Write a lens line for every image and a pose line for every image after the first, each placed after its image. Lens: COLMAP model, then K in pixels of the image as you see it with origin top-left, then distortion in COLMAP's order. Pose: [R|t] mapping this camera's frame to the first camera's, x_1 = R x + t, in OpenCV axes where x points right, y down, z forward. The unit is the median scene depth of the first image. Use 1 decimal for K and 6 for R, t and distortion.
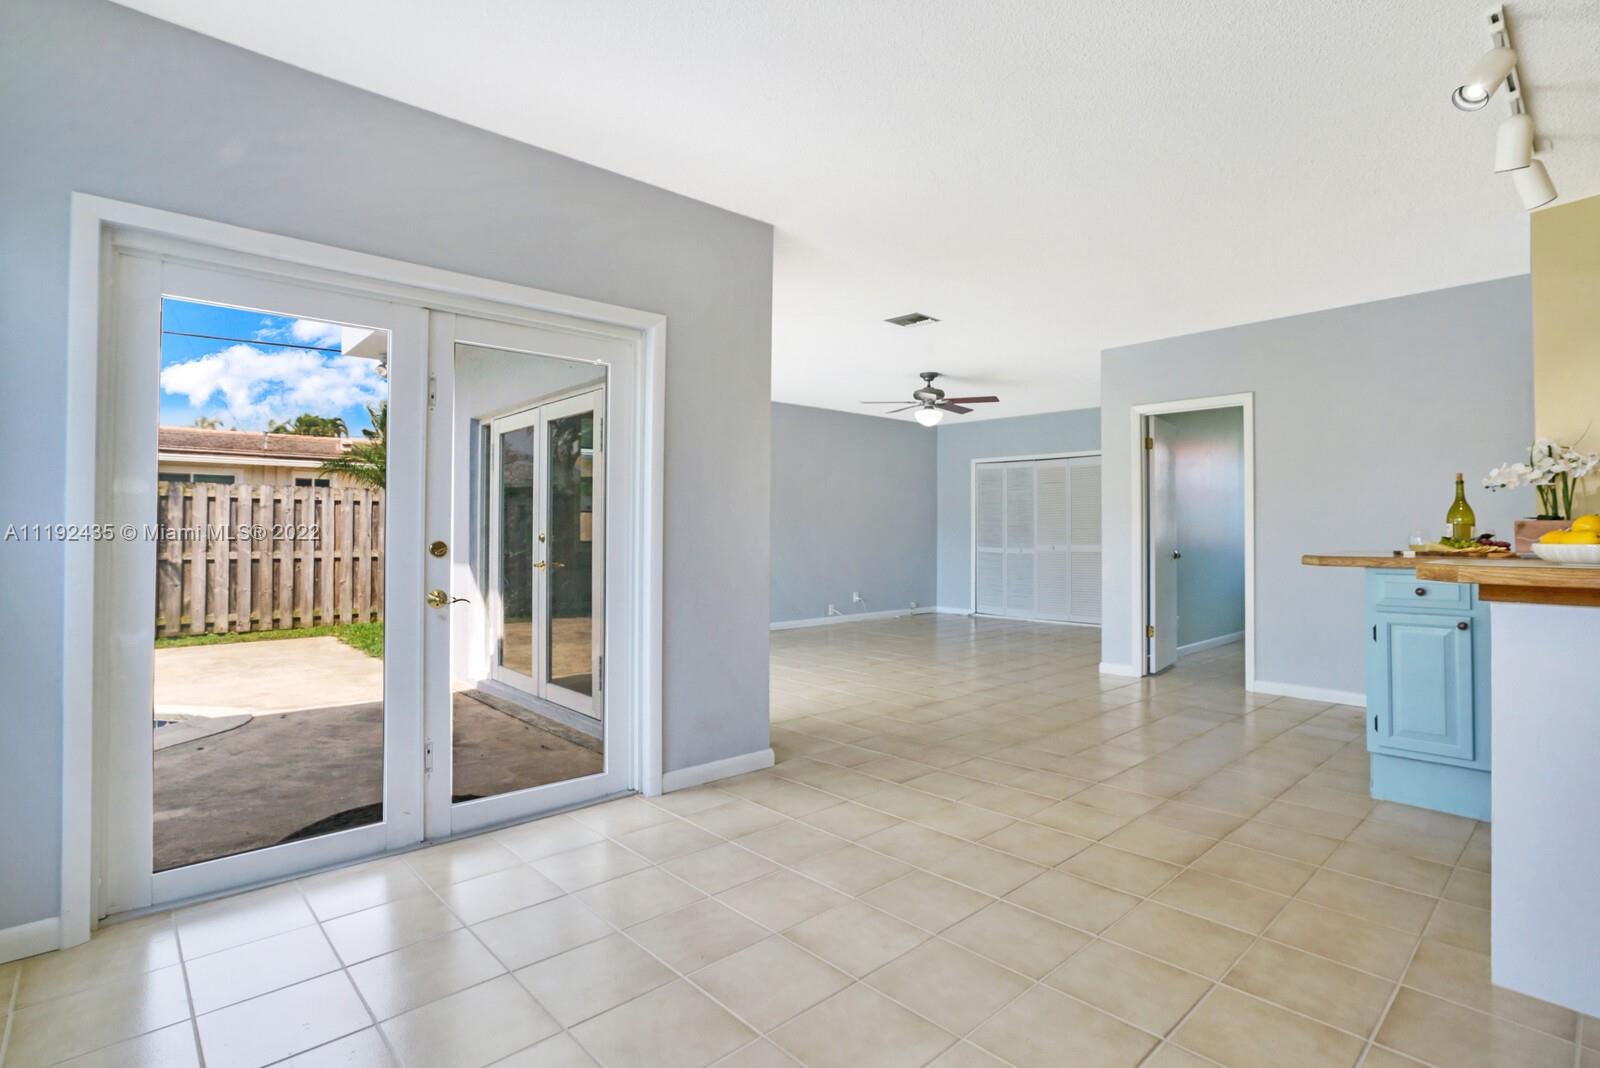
lens RADIAL K [[768.6, 0, 801.5], [0, 768.6, 533.7], [0, 0, 1]] dist [-0.023460, -0.000176]
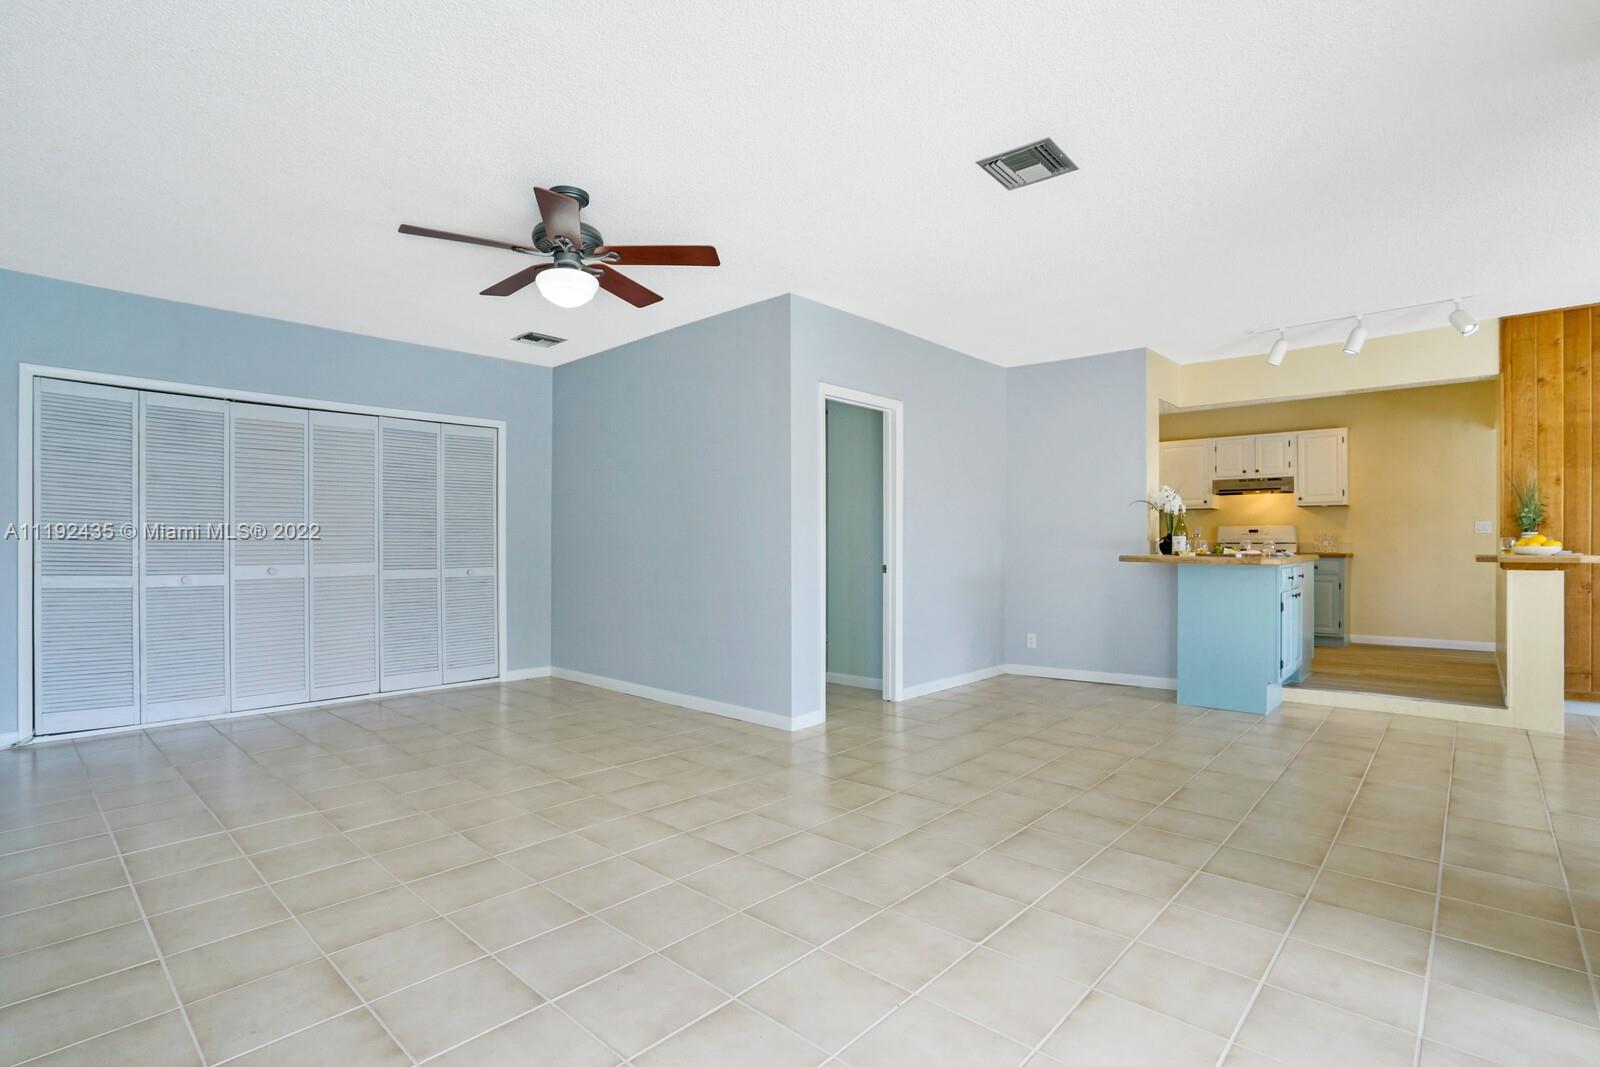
lens RADIAL K [[765.7, 0, 800.0], [0, 765.7, 533.5], [0, 0, 1]] dist [-0.031446, 0.000467]
pose [[-0.084885, 0.005864, 0.996373, -0.214078], [0.003805, 0.999977, -0.005561, -0.002949], [-0.996383, 0.003319, -0.084906, 0.648397]]
